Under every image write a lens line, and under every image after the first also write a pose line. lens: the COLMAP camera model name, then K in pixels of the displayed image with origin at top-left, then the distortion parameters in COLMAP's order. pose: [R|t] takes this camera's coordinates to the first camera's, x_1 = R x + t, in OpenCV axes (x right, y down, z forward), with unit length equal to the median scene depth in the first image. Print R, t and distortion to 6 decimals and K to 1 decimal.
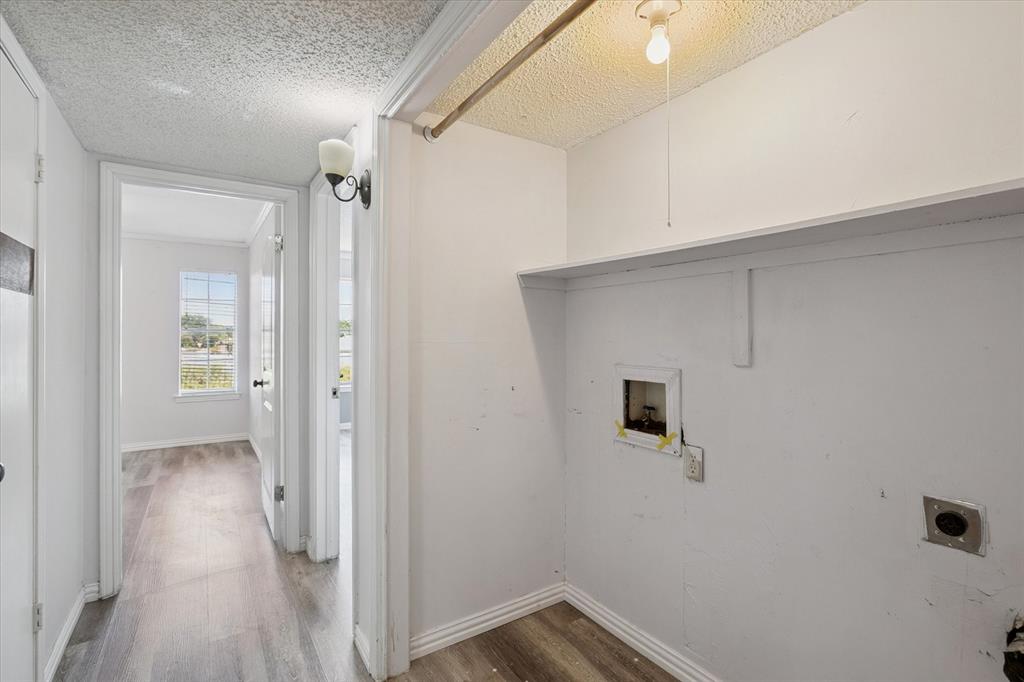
lens RADIAL K [[469.9, 0, 512.0], [0, 469.9, 341.0], [0, 0, 1]] dist [-0.015309, 0.009218]
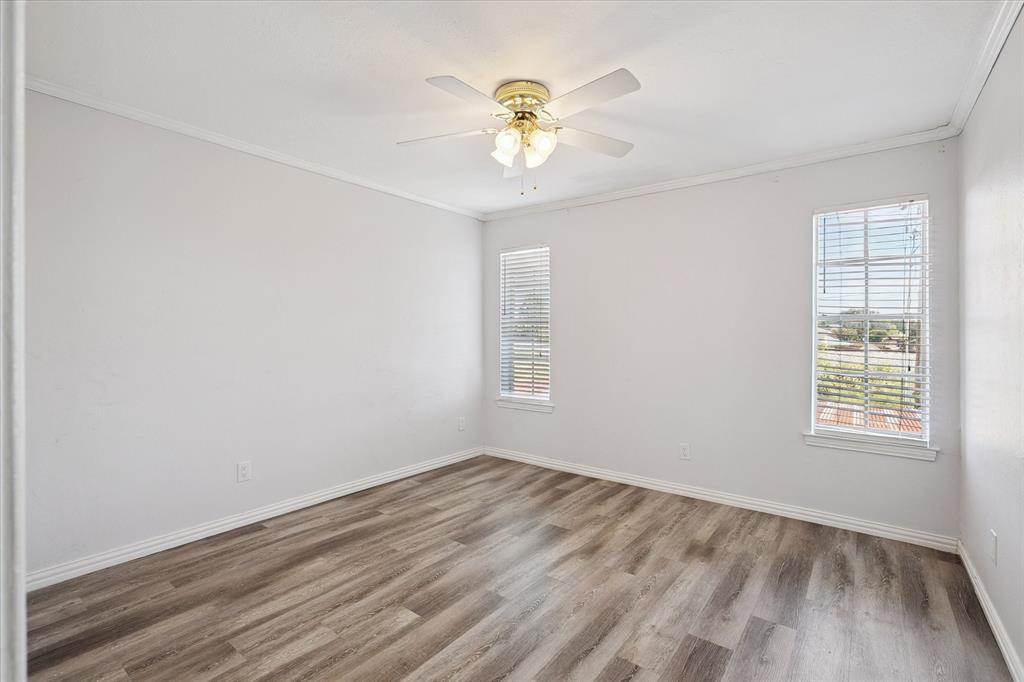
lens RADIAL K [[469.9, 0, 512.0], [0, 469.9, 341.0], [0, 0, 1]] dist [-0.015309, 0.009218]
pose [[0.328219, 0.005987, -0.944583, -0.294021], [0.003669, 0.999964, 0.007613, -0.000580], [0.944595, -0.005965, 0.328185, 0.467926]]
